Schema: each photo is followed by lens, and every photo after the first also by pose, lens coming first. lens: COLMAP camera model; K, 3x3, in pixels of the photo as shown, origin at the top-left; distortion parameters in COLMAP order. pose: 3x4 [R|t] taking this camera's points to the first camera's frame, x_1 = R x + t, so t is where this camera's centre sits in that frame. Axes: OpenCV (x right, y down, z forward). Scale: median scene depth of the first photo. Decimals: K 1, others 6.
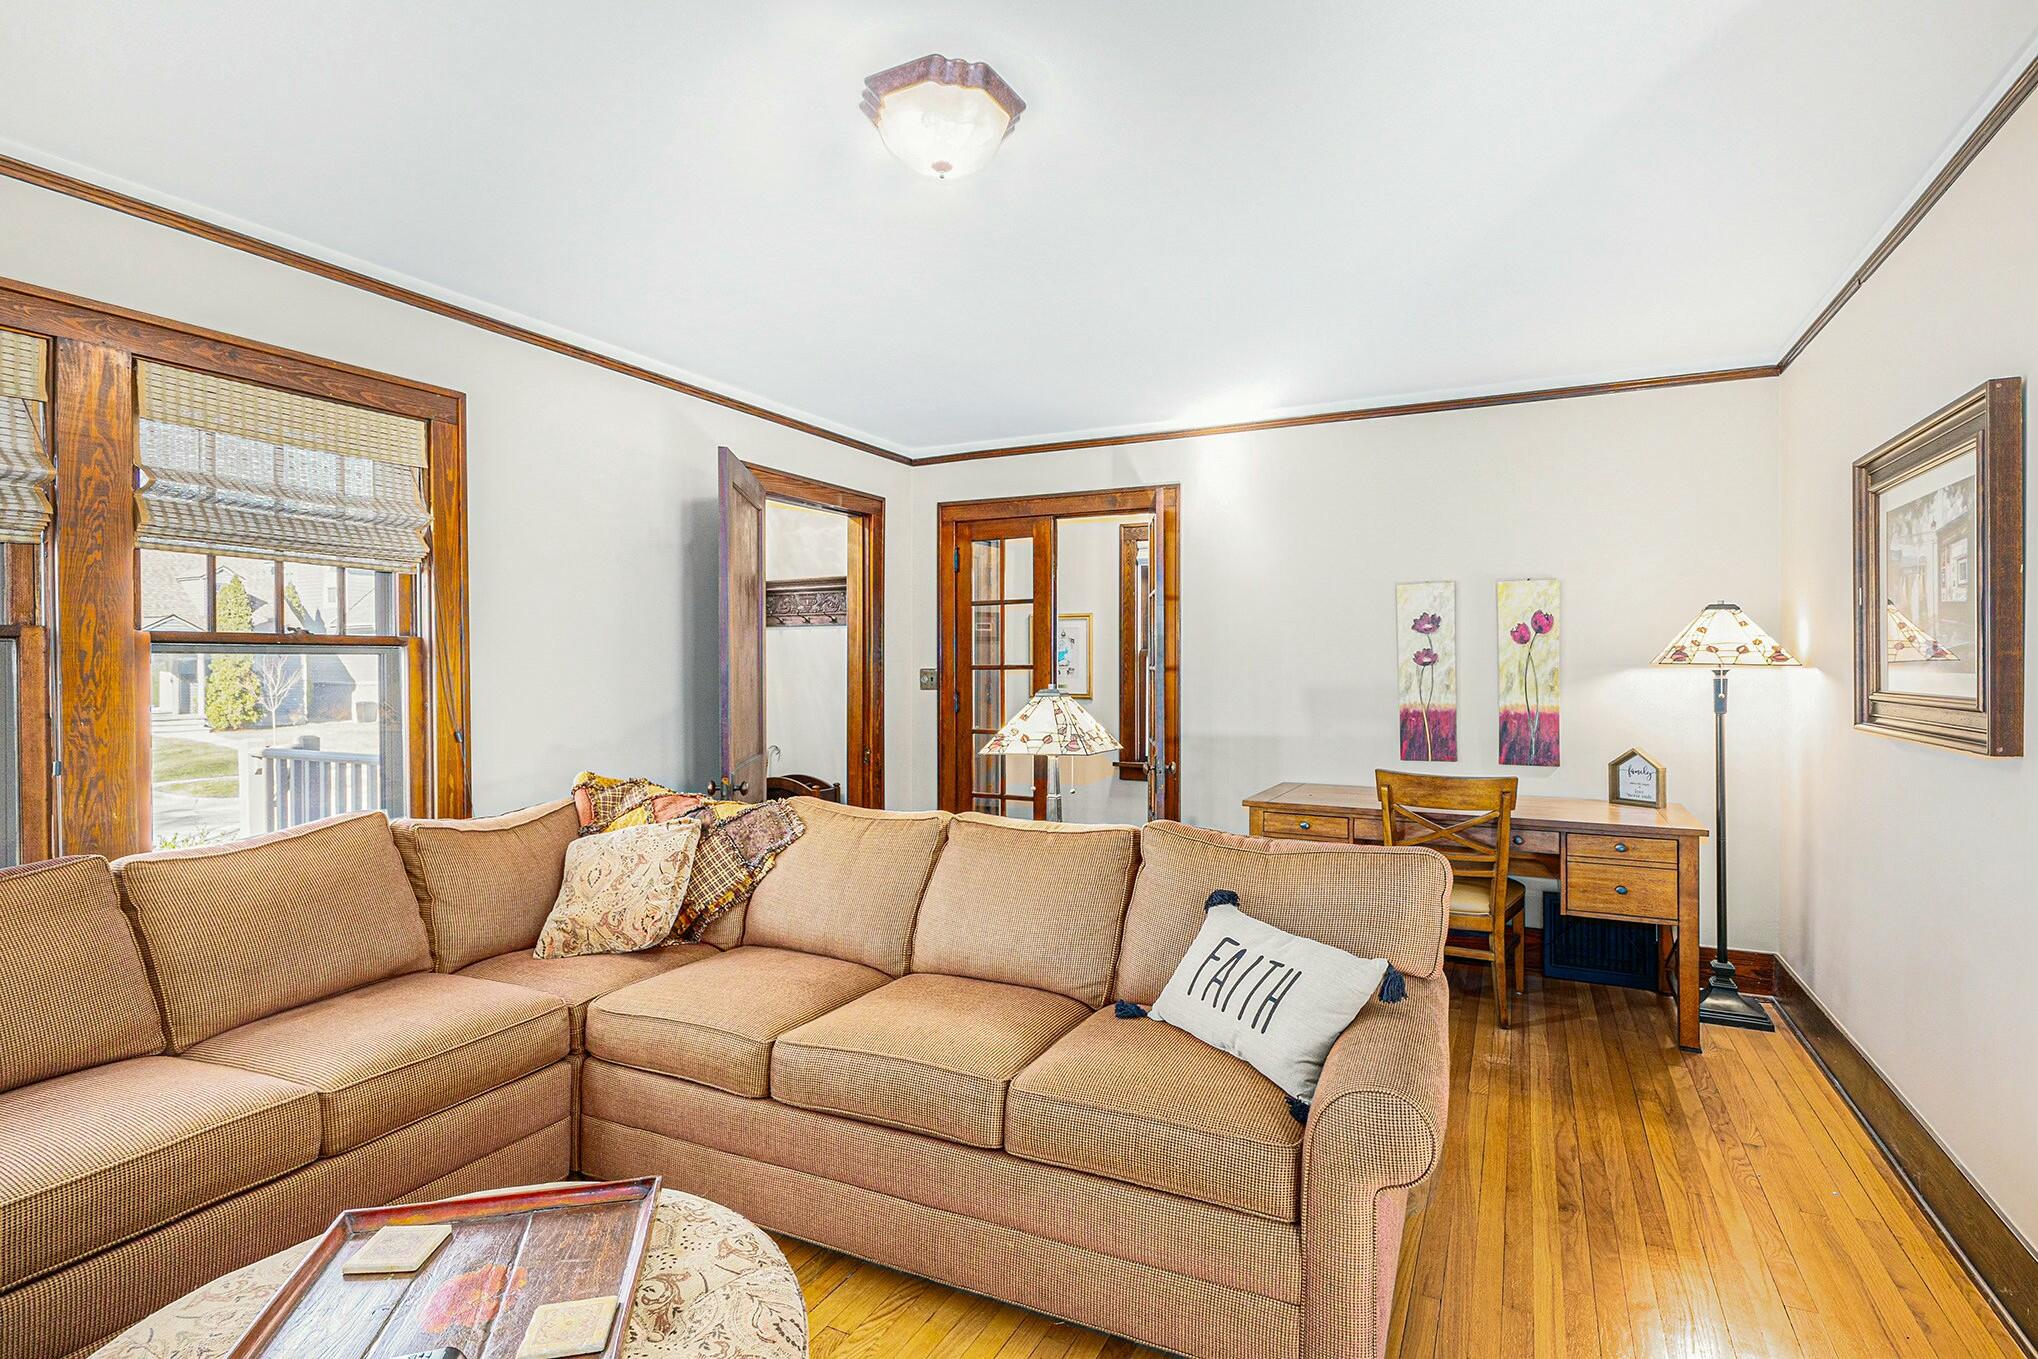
lens RADIAL K [[1000.0, 0, 1032.0], [0, 1000.0, 672.4], [0, 0, 1]] dist [0.006853, 0.000233]
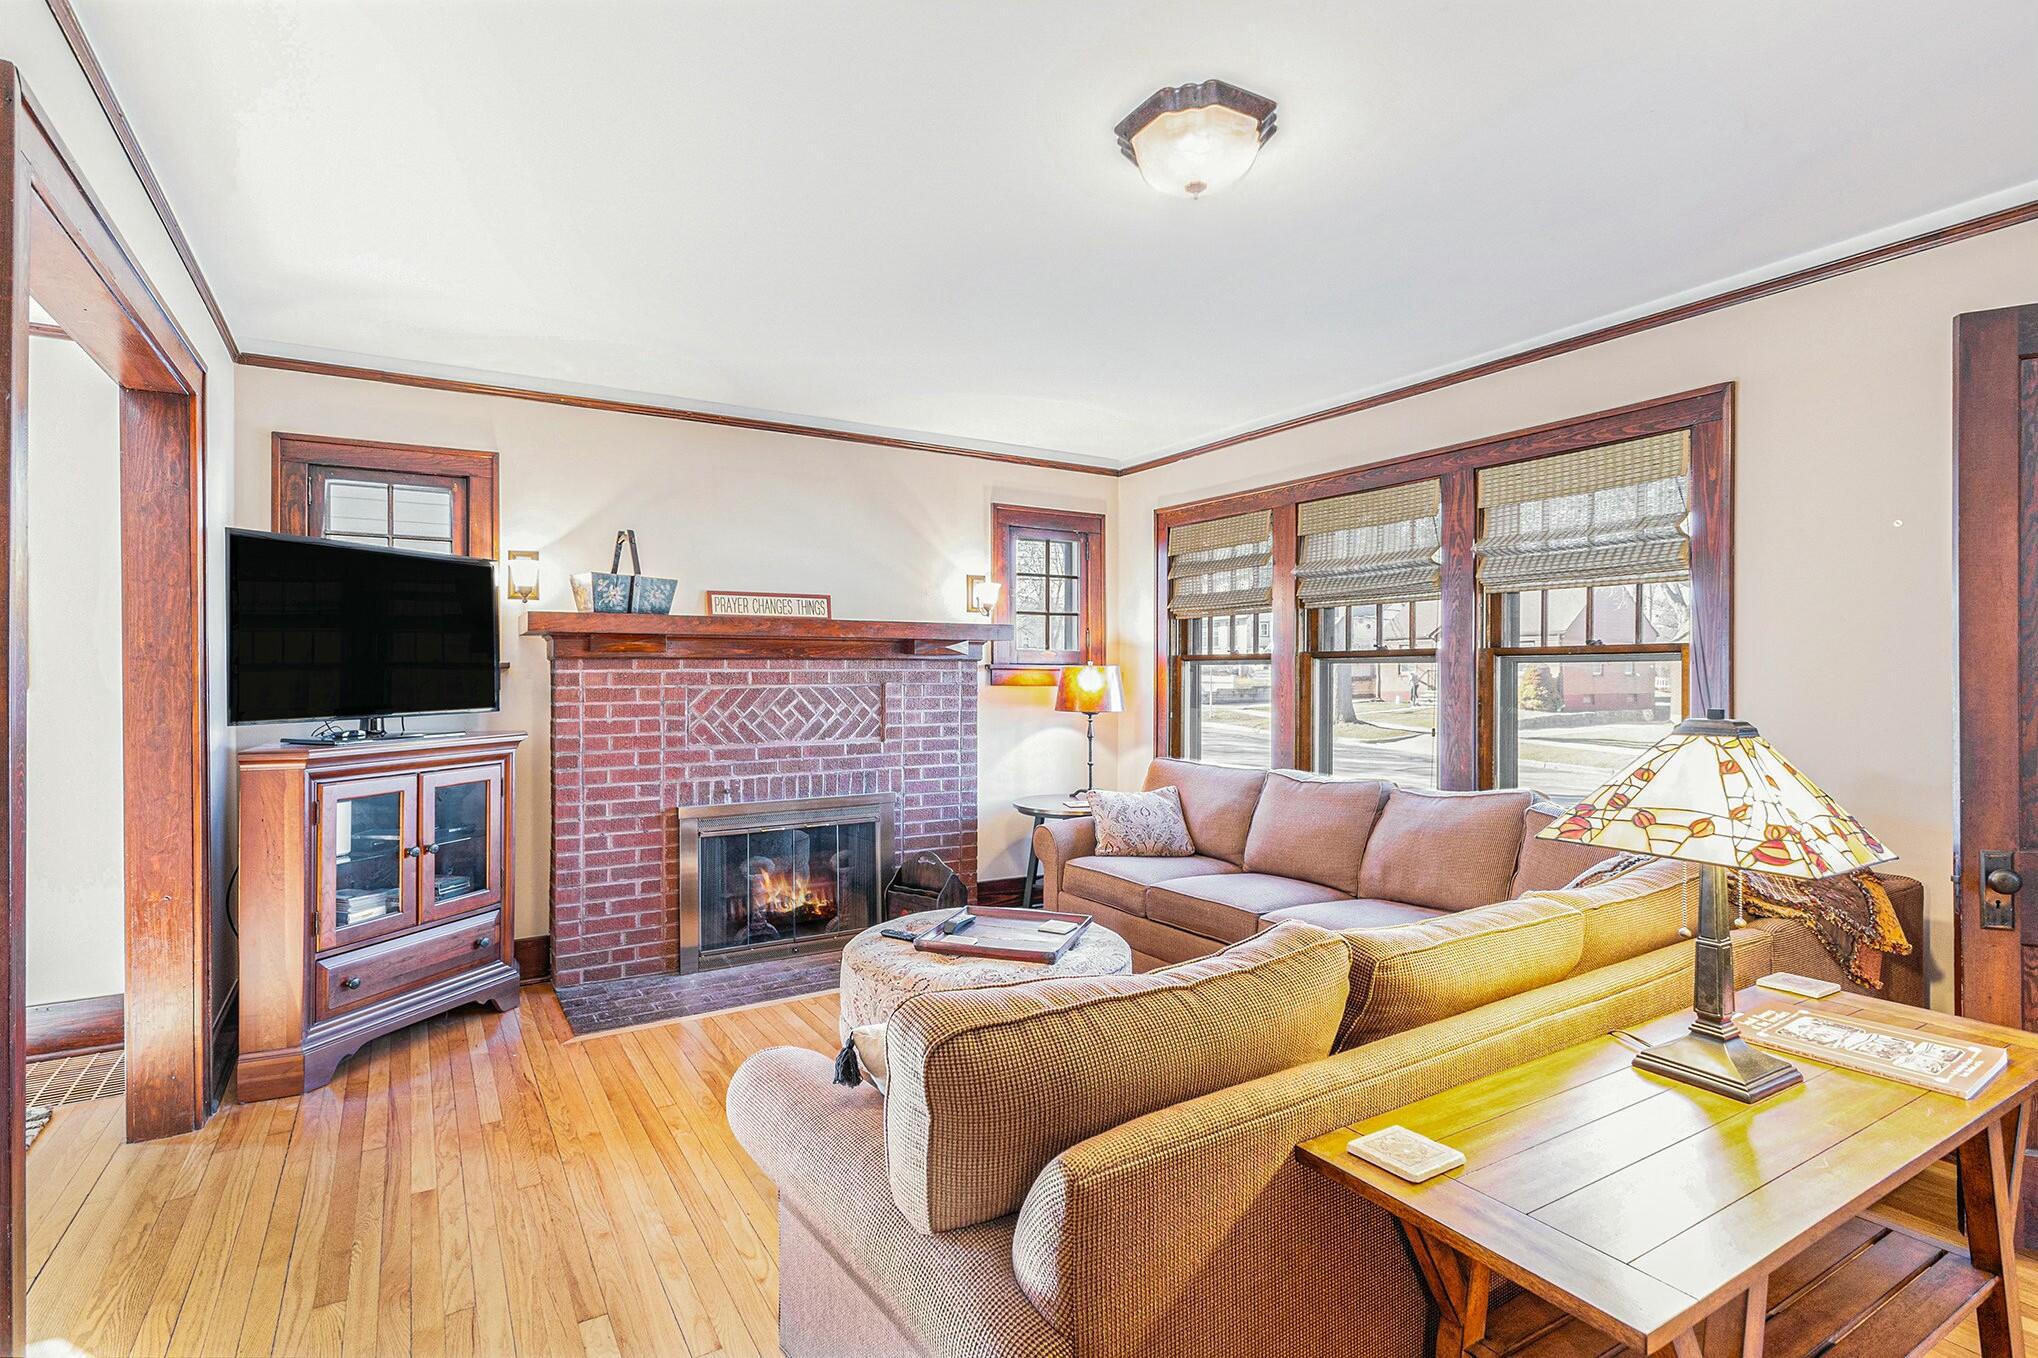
lens RADIAL K [[1000.0, 0, 1032.0], [0, 1000.0, 671.9], [0, 0, 1]] dist [0.006853, 0.000233]
pose [[-0.550570, 0.000788, -0.834789, 0.644828], [-0.005447, 0.999975, 0.004536, -0.007238], [0.834771, 0.007045, -0.550552, 1.078990]]
